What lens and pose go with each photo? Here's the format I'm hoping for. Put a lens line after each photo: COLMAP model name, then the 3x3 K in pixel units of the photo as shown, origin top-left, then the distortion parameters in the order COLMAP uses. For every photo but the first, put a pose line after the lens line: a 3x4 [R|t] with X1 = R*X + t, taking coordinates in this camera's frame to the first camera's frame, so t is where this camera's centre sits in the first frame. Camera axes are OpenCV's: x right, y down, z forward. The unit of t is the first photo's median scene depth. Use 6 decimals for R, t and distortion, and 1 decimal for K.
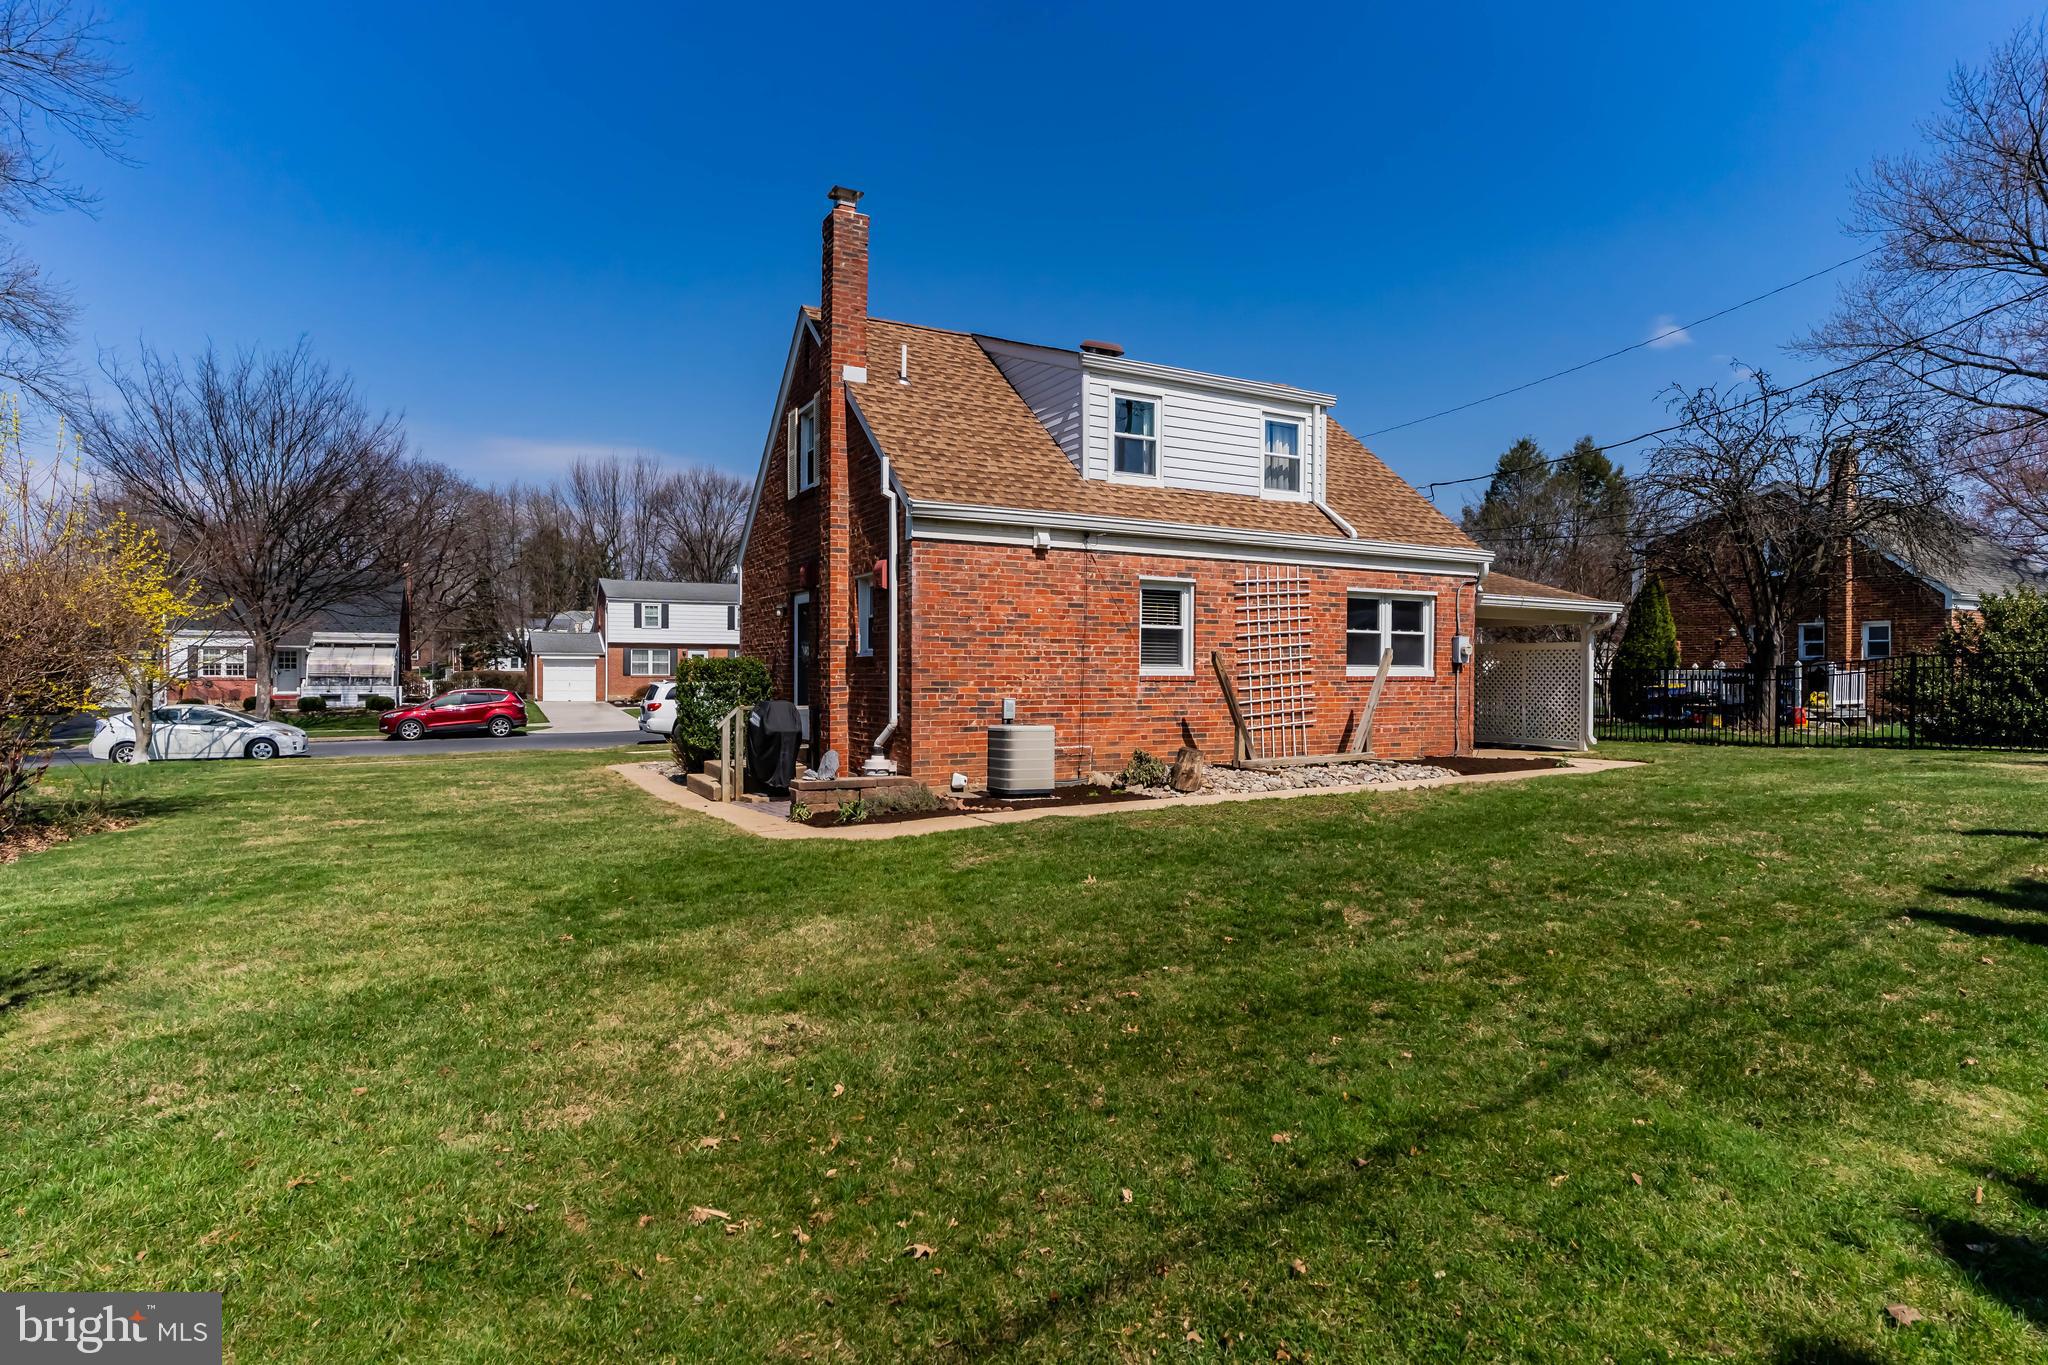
lens RADIAL K [[1053.7, 0, 1024.0], [0, 1053.7, 682.5], [0, 0, 1]] dist [-0.001014, 0.000017]
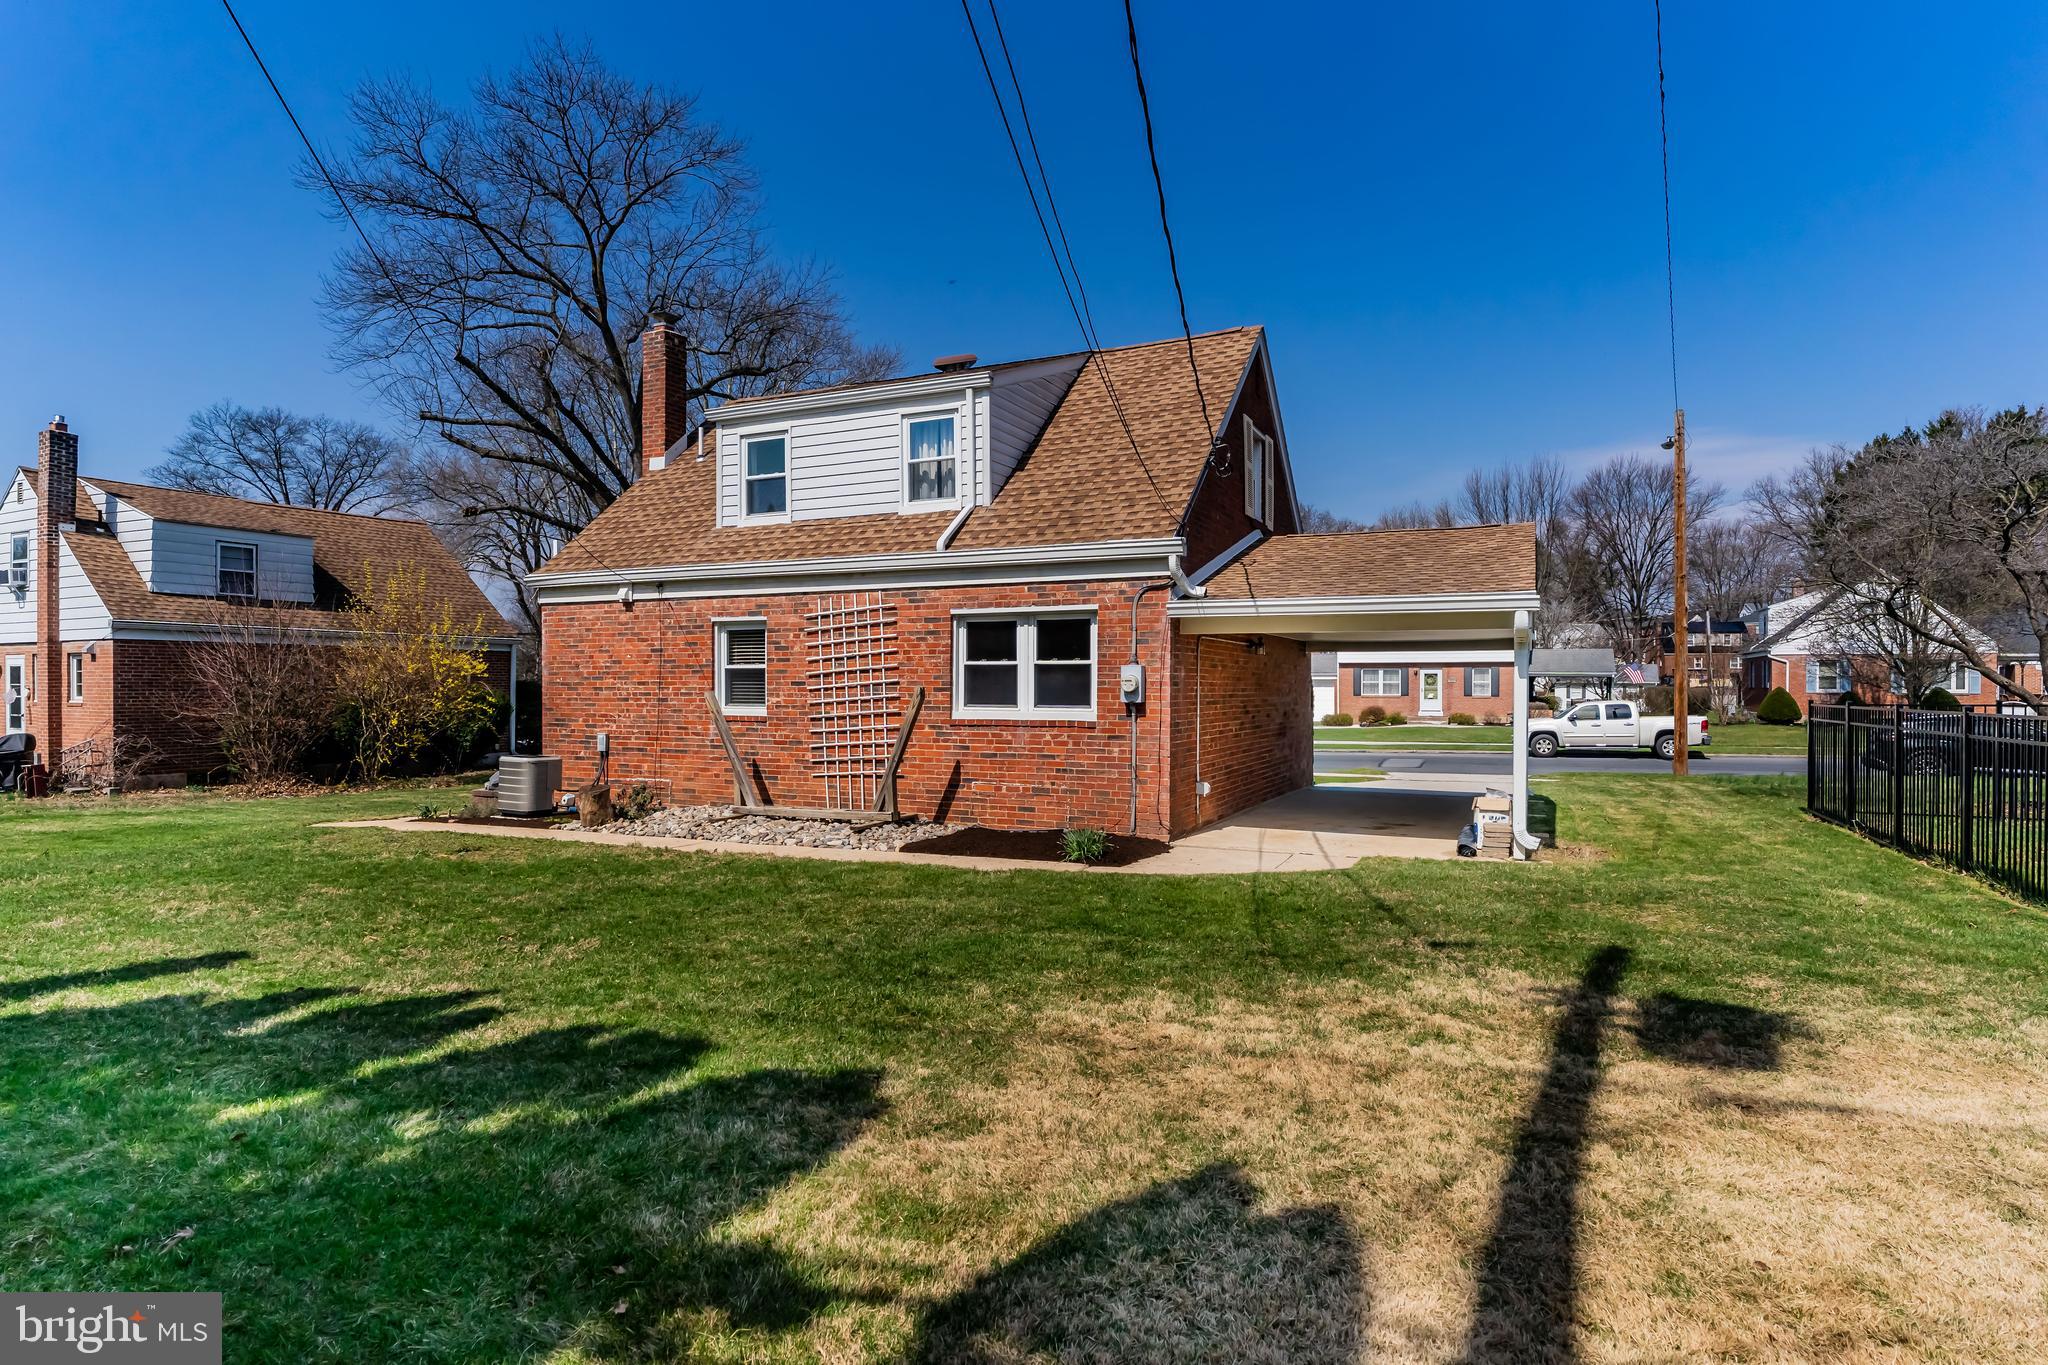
lens RADIAL K [[1093.5, 0, 1078.6], [0, 1093.5, 695.9], [0, 0, 1]] dist [0.000429, -0.000008]
pose [[0.602042, 0.004704, -0.798451, 1.125094], [-0.004970, 0.999985, 0.002144, -0.028215], [0.798449, 0.002677, 0.602057, 0.614982]]
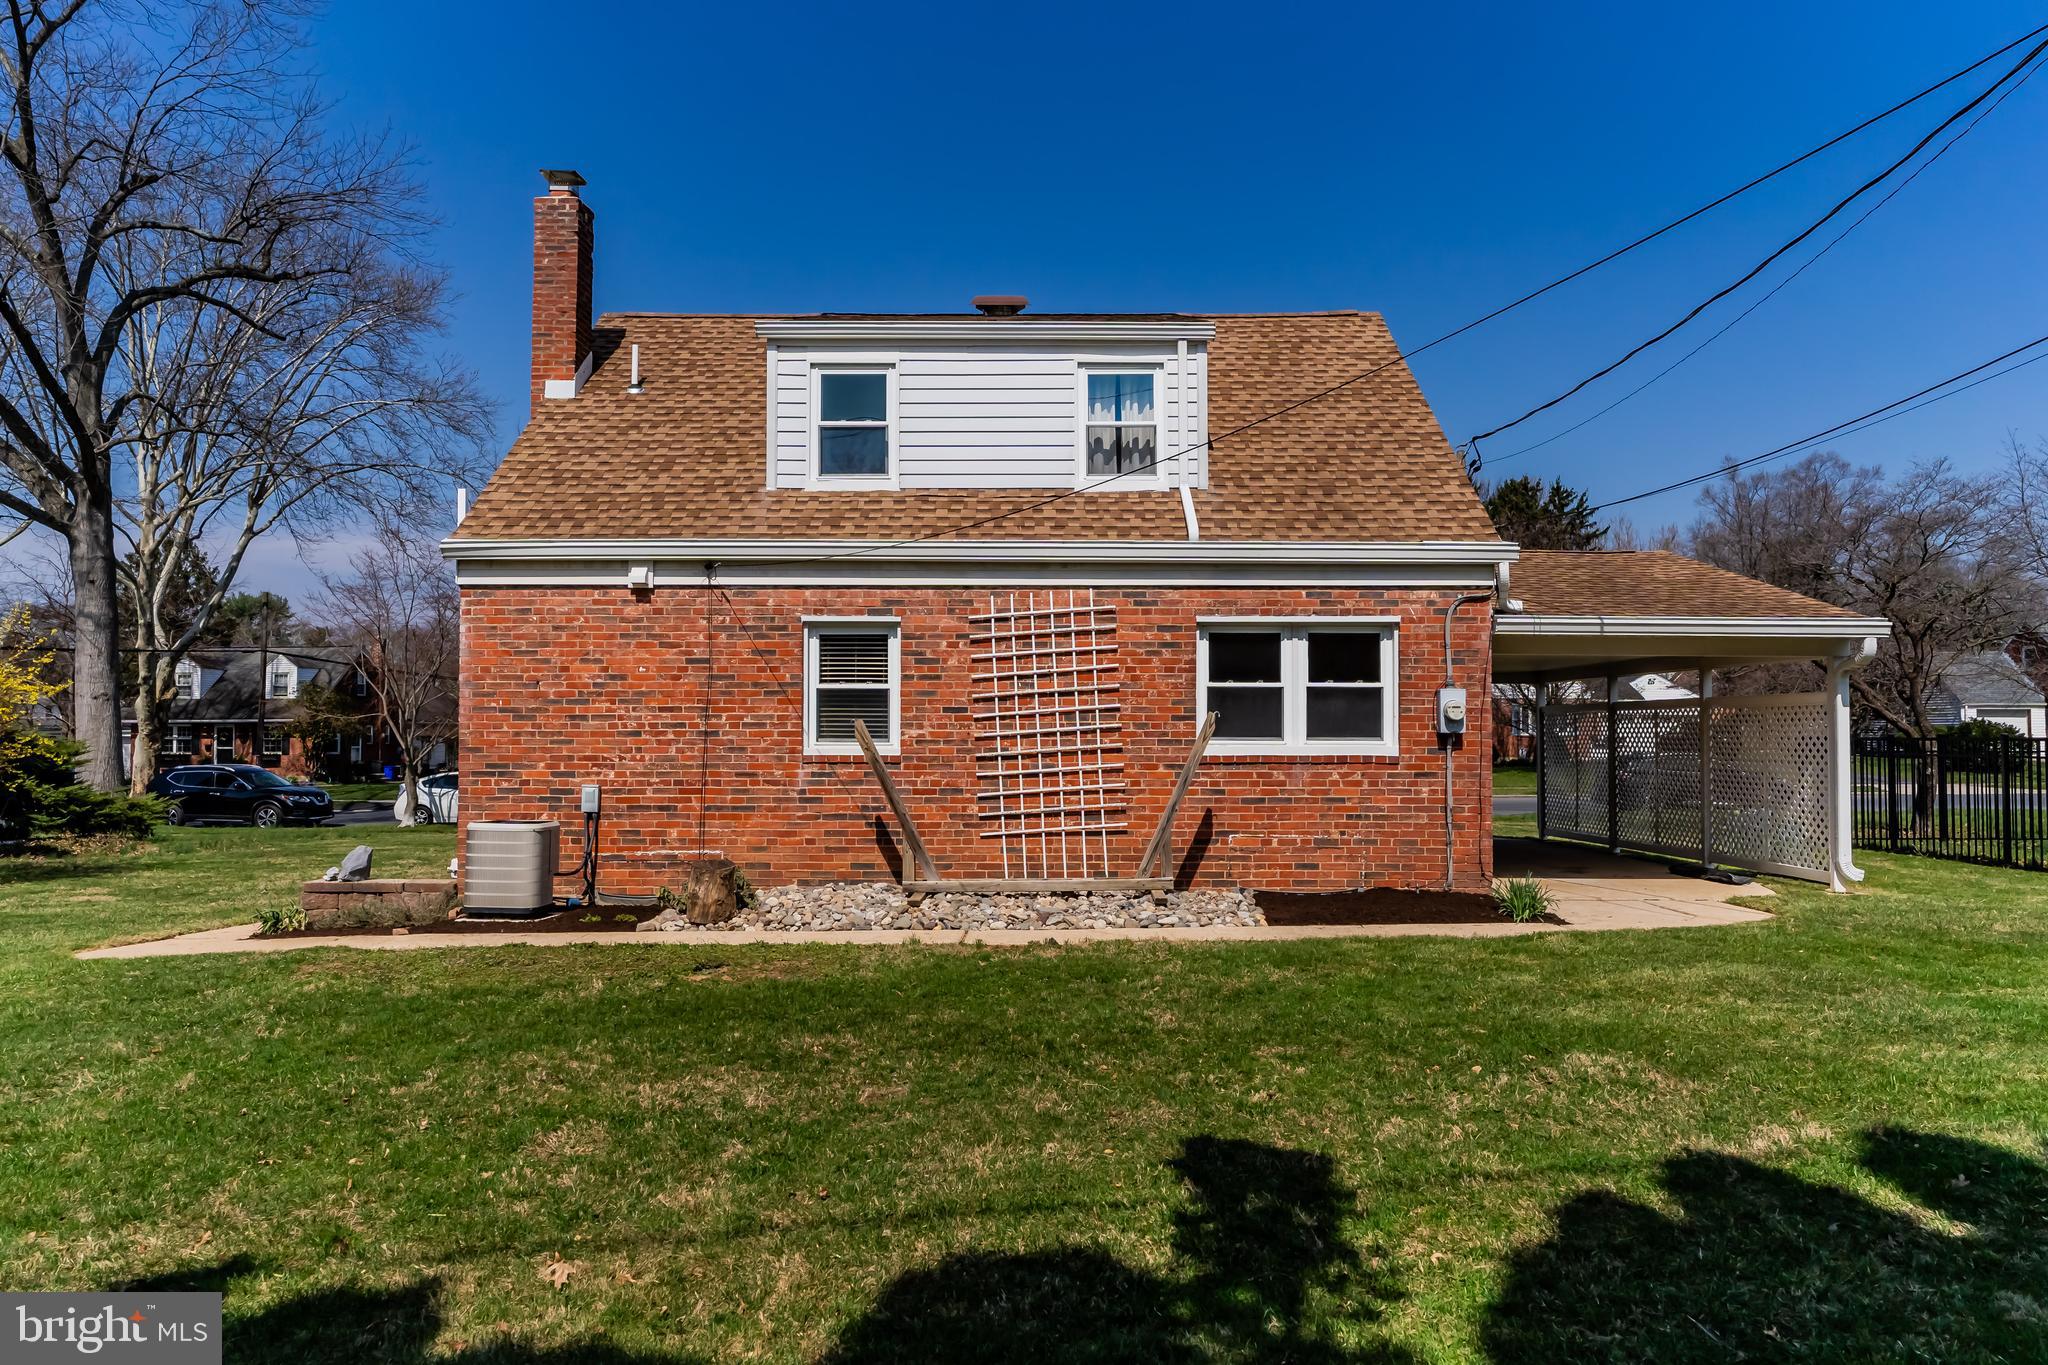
lens RADIAL K [[1270.9, 0, 1070.6], [0, 1270.9, 703.8], [0, 0, 1]] dist [-0.005483, 0.001246]
pose [[0.882941, -0.013531, -0.469290, 0.648237], [-0.001713, 0.999485, -0.032040, -0.013607], [0.469481, 0.029094, 0.882463, 0.307082]]
